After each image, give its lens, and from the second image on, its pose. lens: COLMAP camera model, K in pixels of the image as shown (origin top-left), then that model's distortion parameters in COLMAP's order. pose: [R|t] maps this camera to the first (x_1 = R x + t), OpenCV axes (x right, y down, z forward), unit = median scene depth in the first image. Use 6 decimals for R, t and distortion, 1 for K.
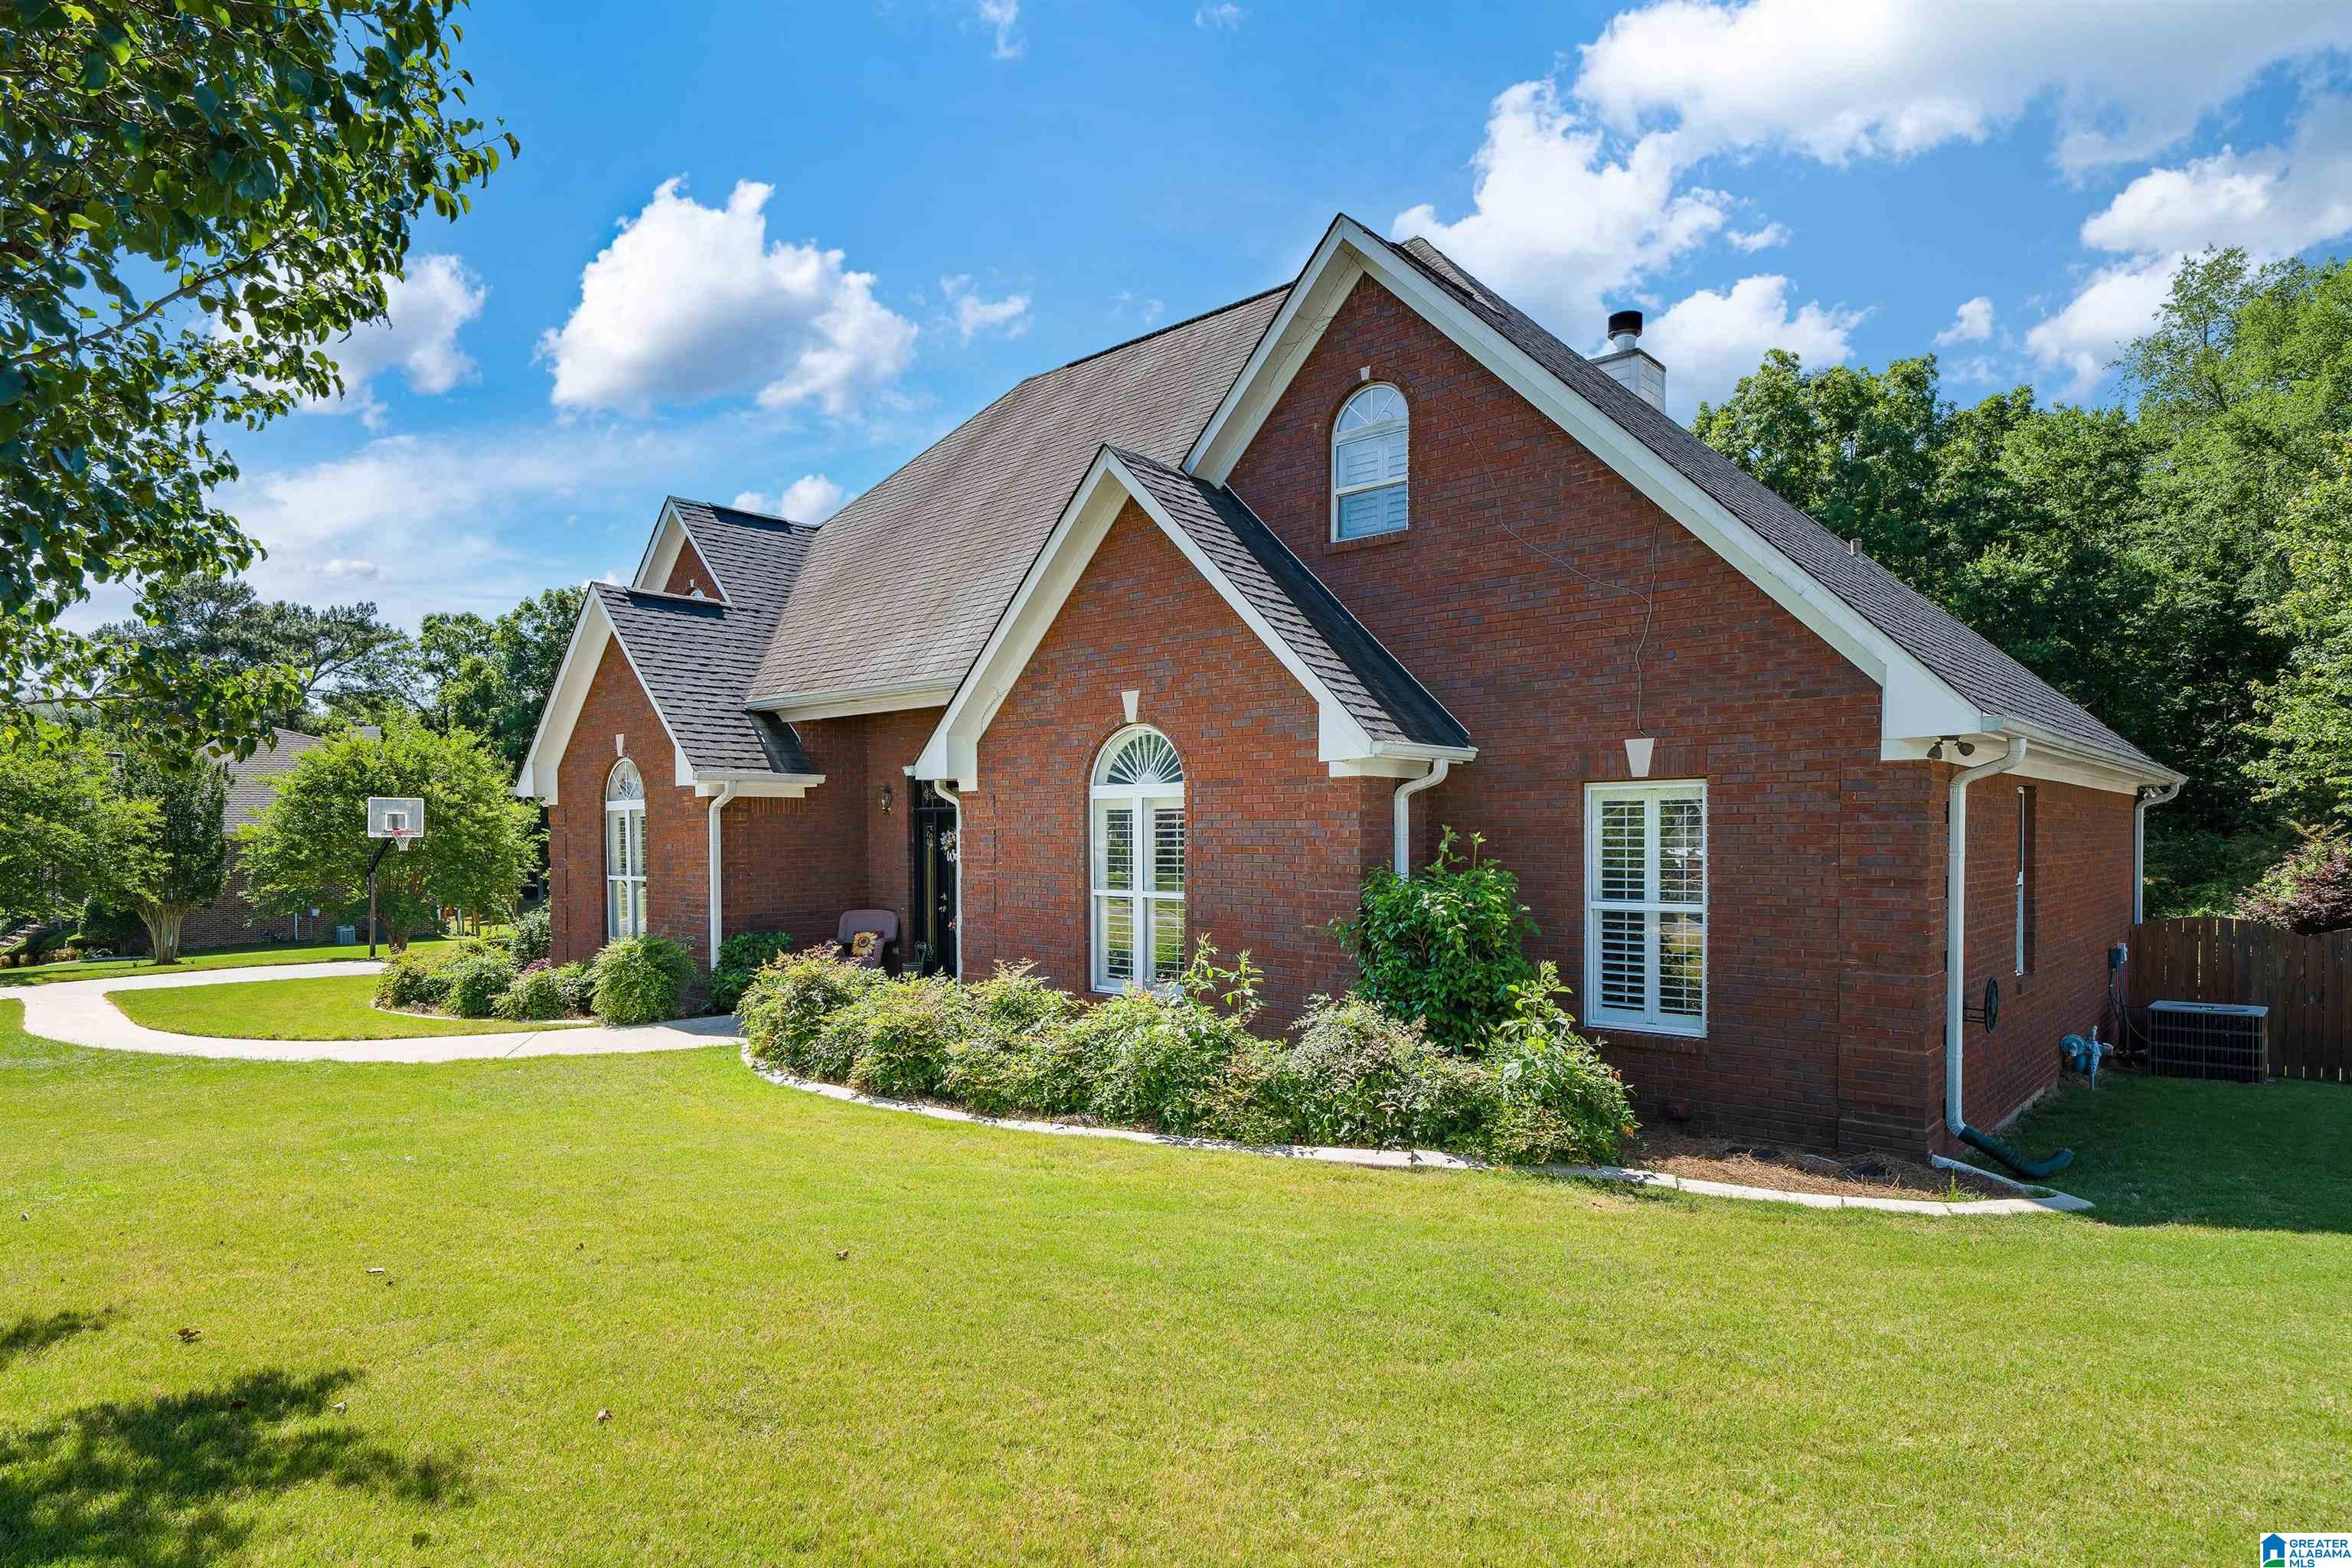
lens RADIAL K [[1295.6, 0, 1176.5], [0, 1295.6, 859.2], [0, 0, 1]] dist [0.005774, 0.000235]
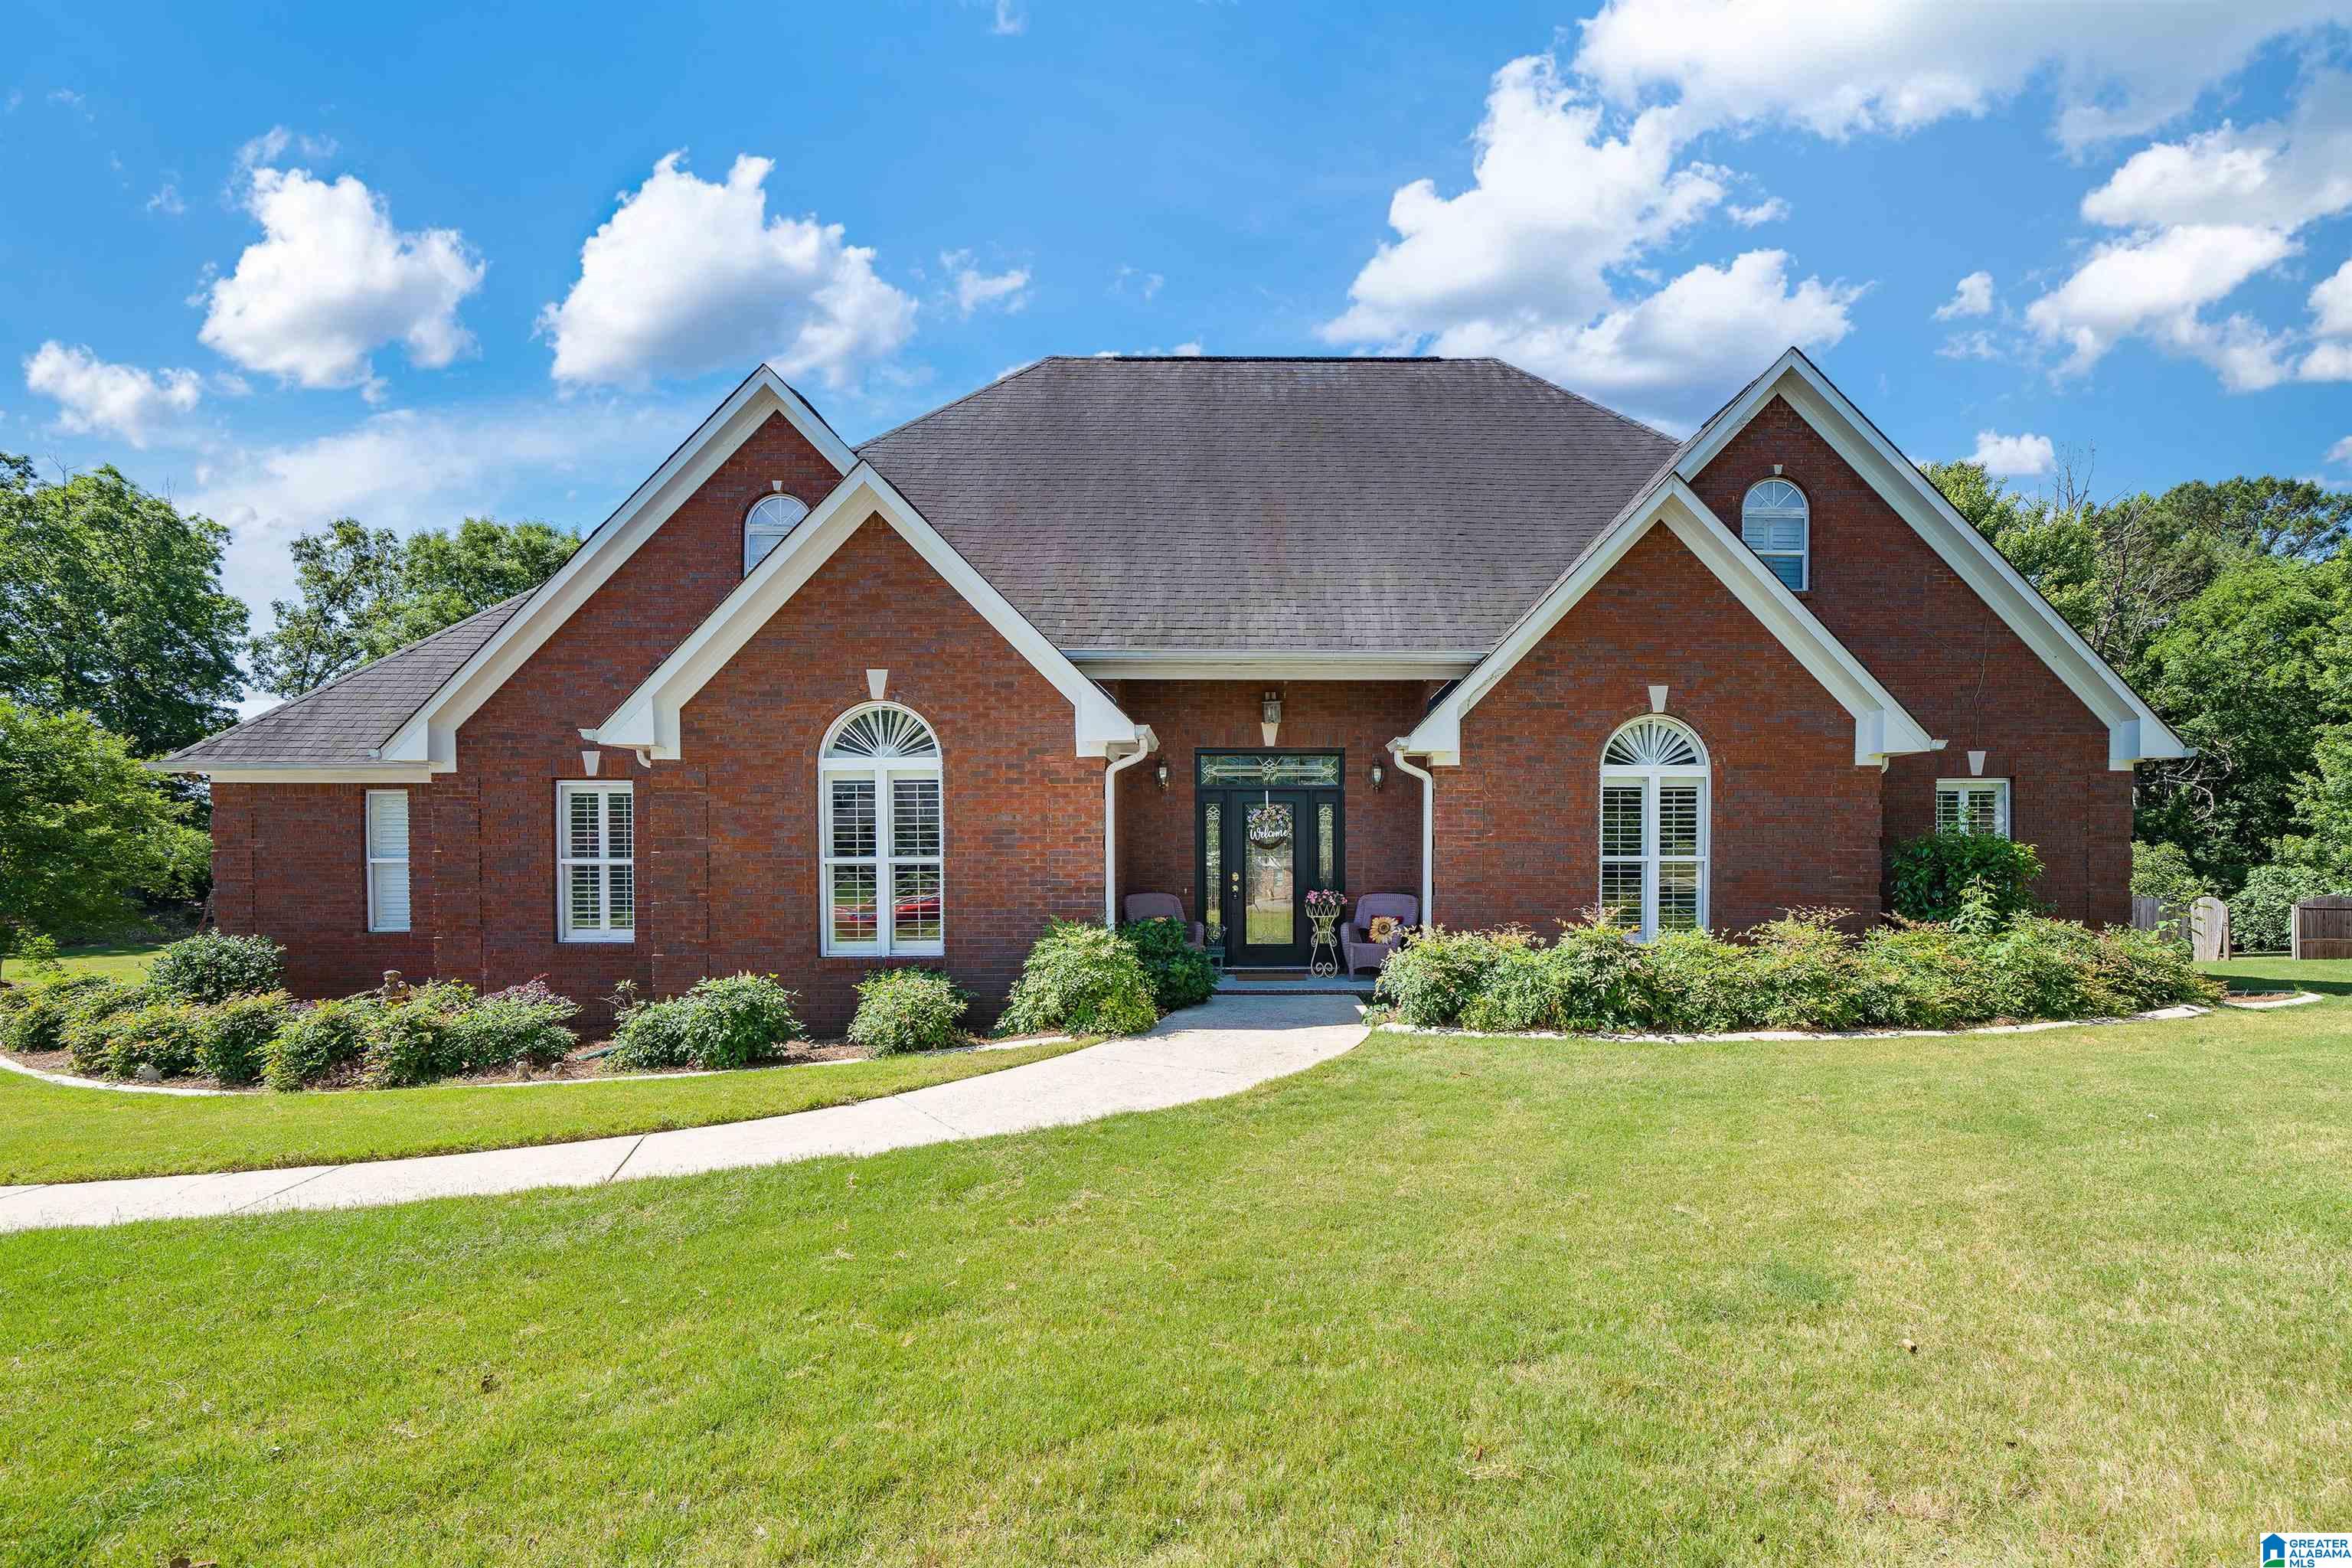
lens RADIAL K [[966.2, 0, 1176.1], [0, 966.2, 816.7], [0, 0, 1]] dist [-0.001718, -0.000189]
pose [[0.740361, 0.001769, 0.672207, -0.848661], [0.004265, 0.999964, -0.007329, -0.005231], [-0.672196, 0.008293, 0.740327, 0.572496]]
